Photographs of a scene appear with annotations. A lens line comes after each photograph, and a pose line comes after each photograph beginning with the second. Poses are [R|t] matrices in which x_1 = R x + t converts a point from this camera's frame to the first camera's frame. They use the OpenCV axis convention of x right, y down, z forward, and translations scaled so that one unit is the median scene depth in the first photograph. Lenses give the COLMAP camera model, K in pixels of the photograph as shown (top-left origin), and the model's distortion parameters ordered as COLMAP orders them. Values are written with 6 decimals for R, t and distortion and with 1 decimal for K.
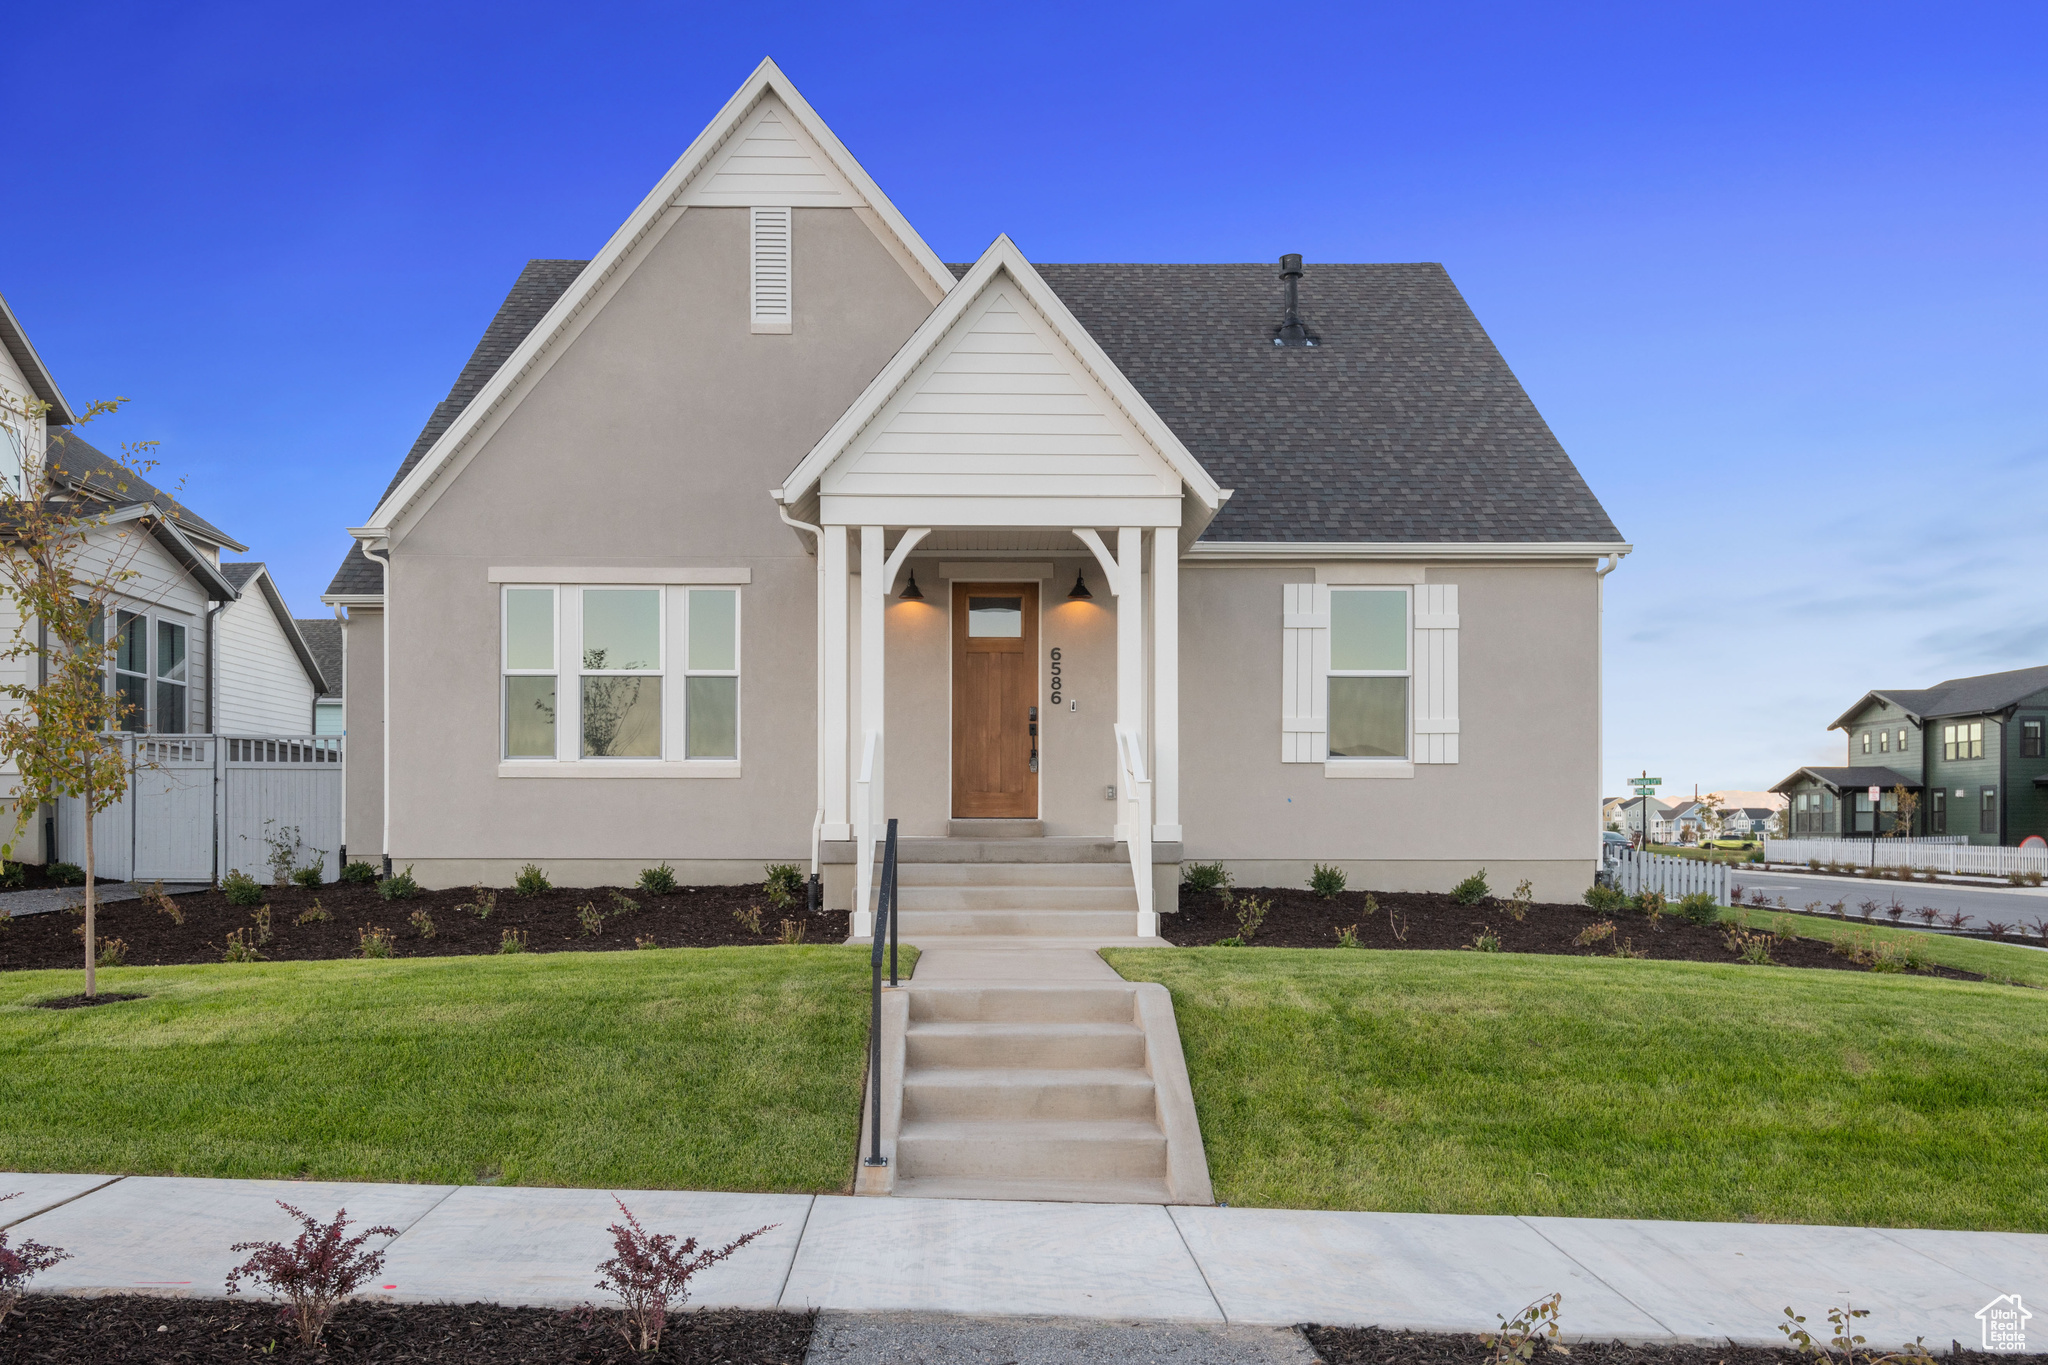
lens RADIAL K [[1553.1, 0, 1023.6], [0, 1553.1, 681.7], [0, 0, 1]] dist [0.010739, -0.000828]
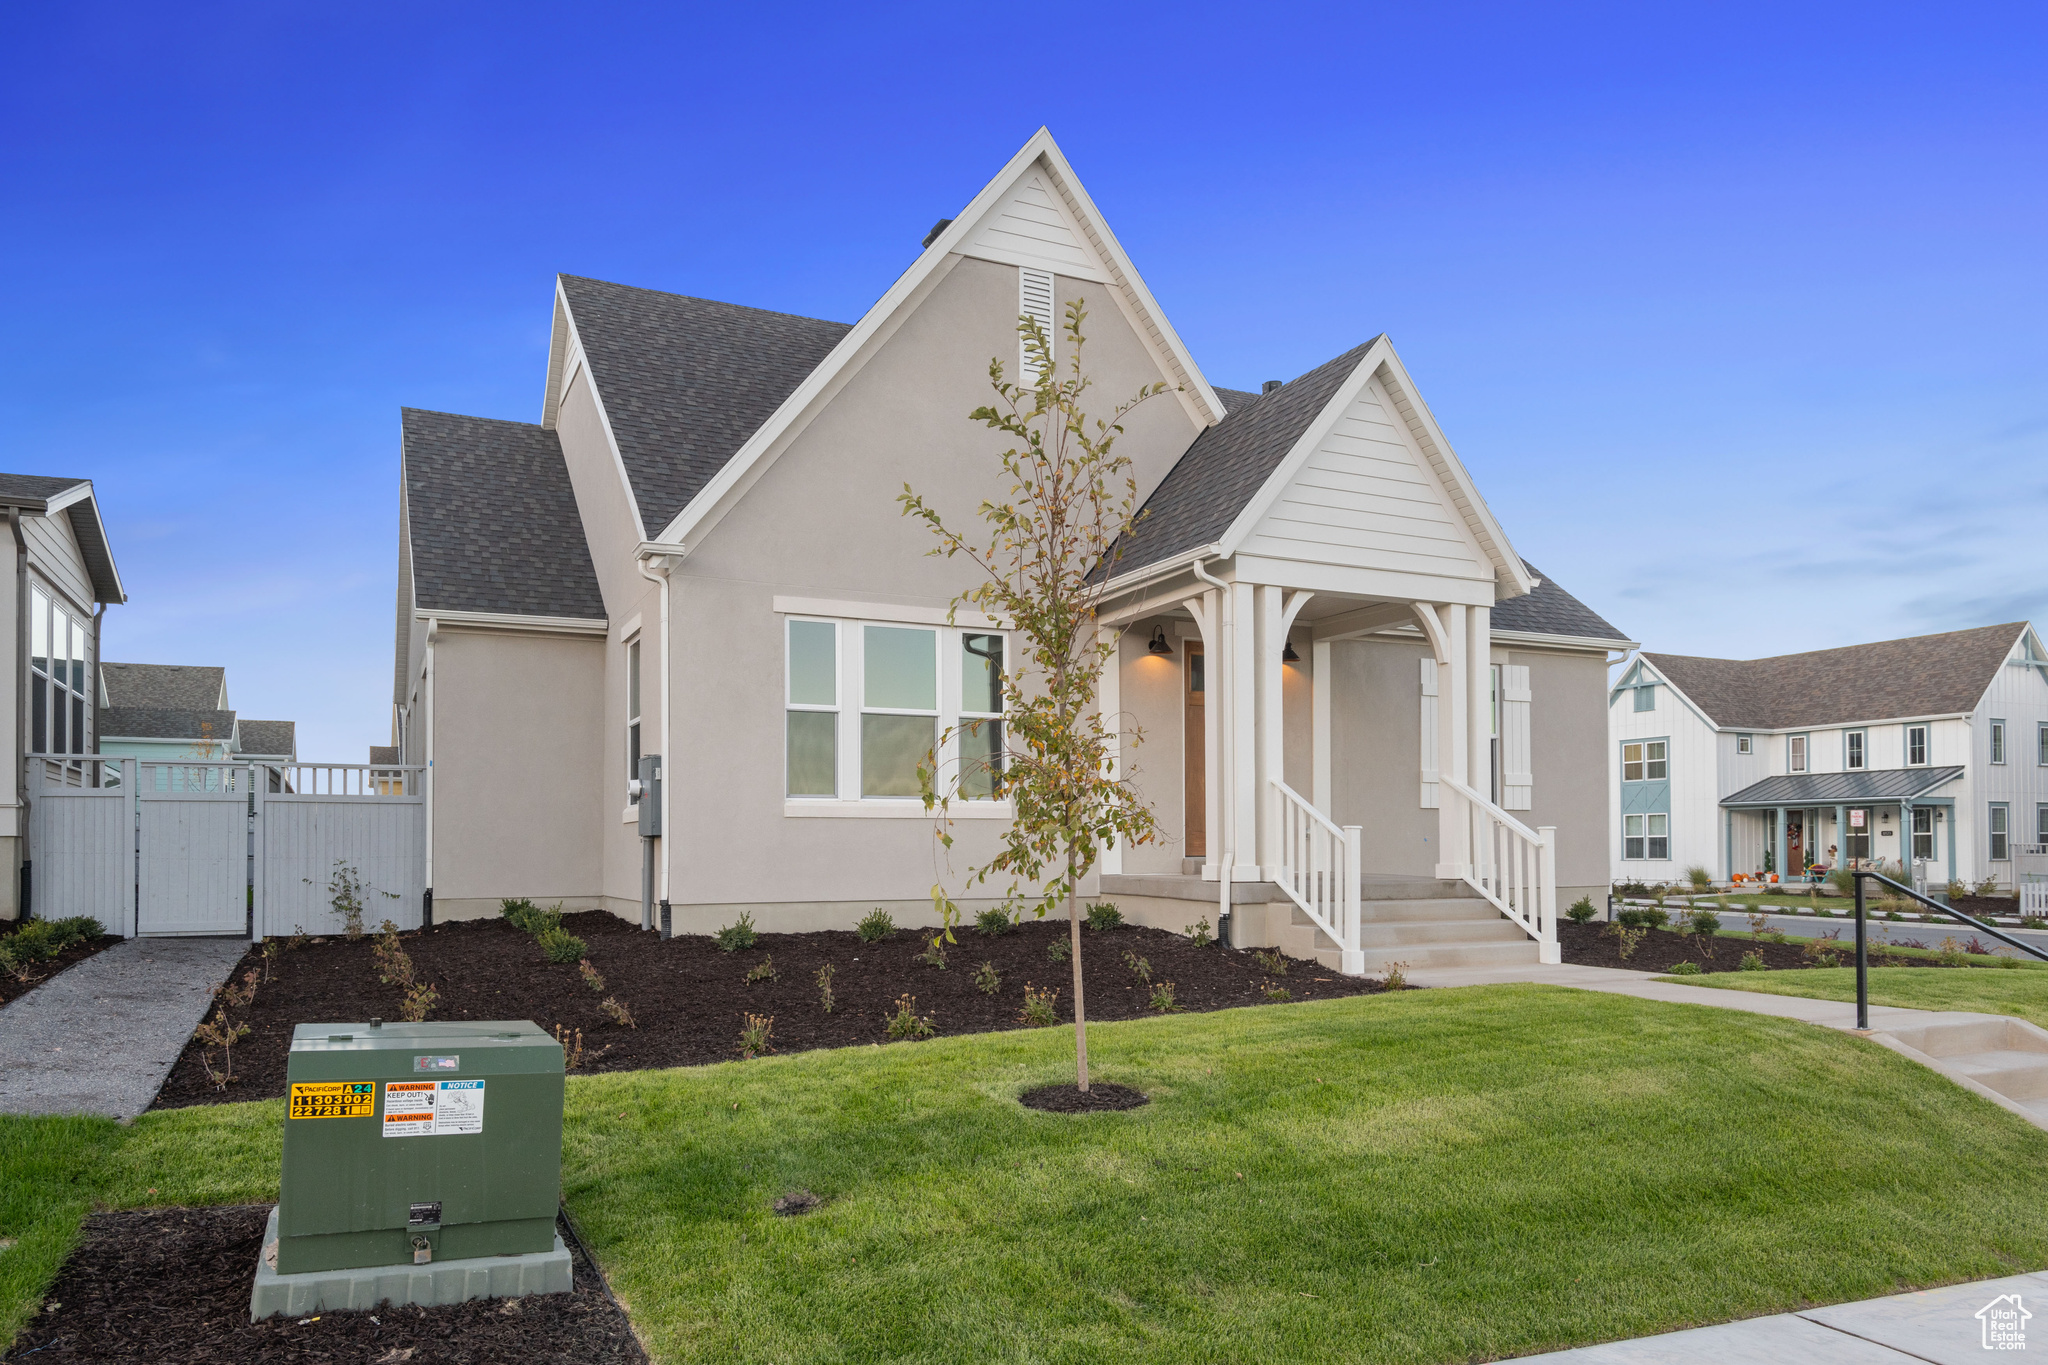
lens RADIAL K [[1287.5, 0, 1022.2], [0, 1287.5, 714.1], [0, 0, 1]] dist [0.021329, 0.001001]
pose [[0.918564, 0.037079, 0.393530, -0.503965], [-0.032544, 0.999305, -0.018192, 0.007953], [-0.393931, 0.003904, 0.919132, 0.211556]]
